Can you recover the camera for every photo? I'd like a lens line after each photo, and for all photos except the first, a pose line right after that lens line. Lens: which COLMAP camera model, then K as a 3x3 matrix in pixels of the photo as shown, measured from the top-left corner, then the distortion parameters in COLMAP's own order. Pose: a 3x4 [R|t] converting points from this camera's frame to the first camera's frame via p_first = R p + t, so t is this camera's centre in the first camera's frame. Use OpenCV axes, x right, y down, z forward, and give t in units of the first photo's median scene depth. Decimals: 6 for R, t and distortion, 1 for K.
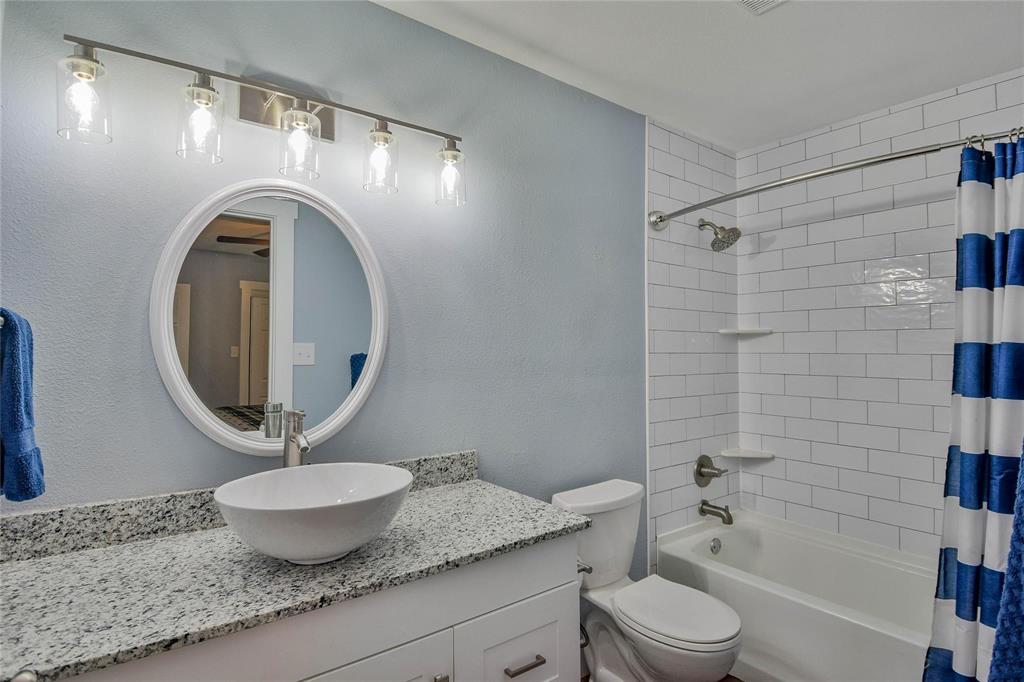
lens RADIAL K [[517.8, 0, 515.1], [0, 517.8, 336.0], [0, 0, 1]] dist [0.026255, -0.033701]
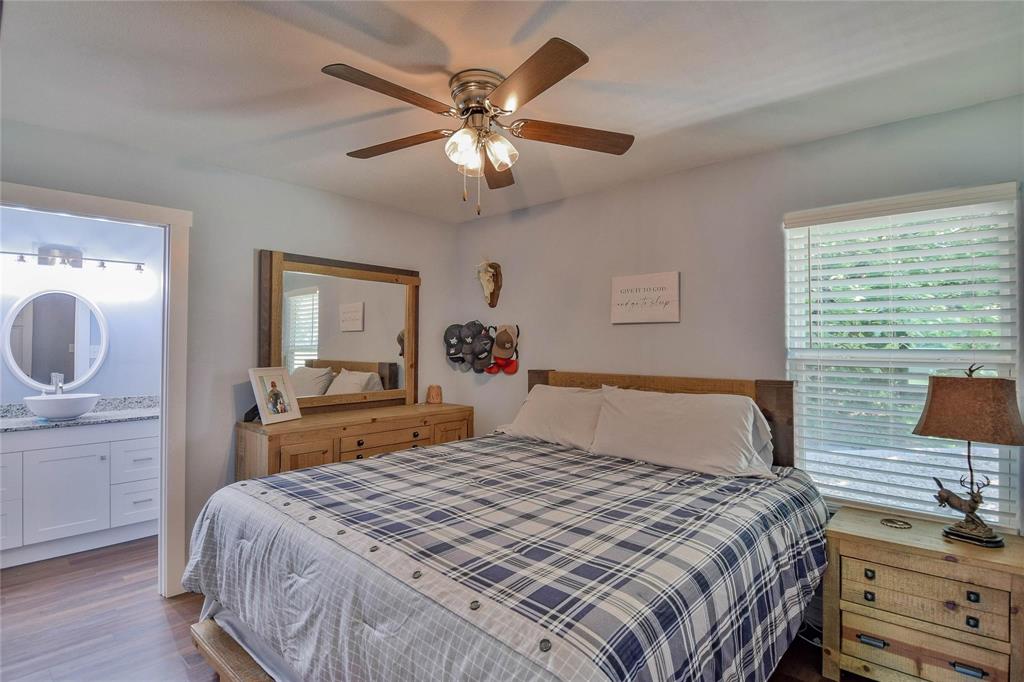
lens RADIAL K [[517.8, 0, 515.1], [0, 517.8, 336.0], [0, 0, 1]] dist [0.026255, -0.033701]
pose [[0.985488, 0.002450, 0.169728, 1.364741], [-0.003964, 0.999955, 0.008582, -0.088796], [-0.169699, -0.009130, 0.985454, -1.926380]]
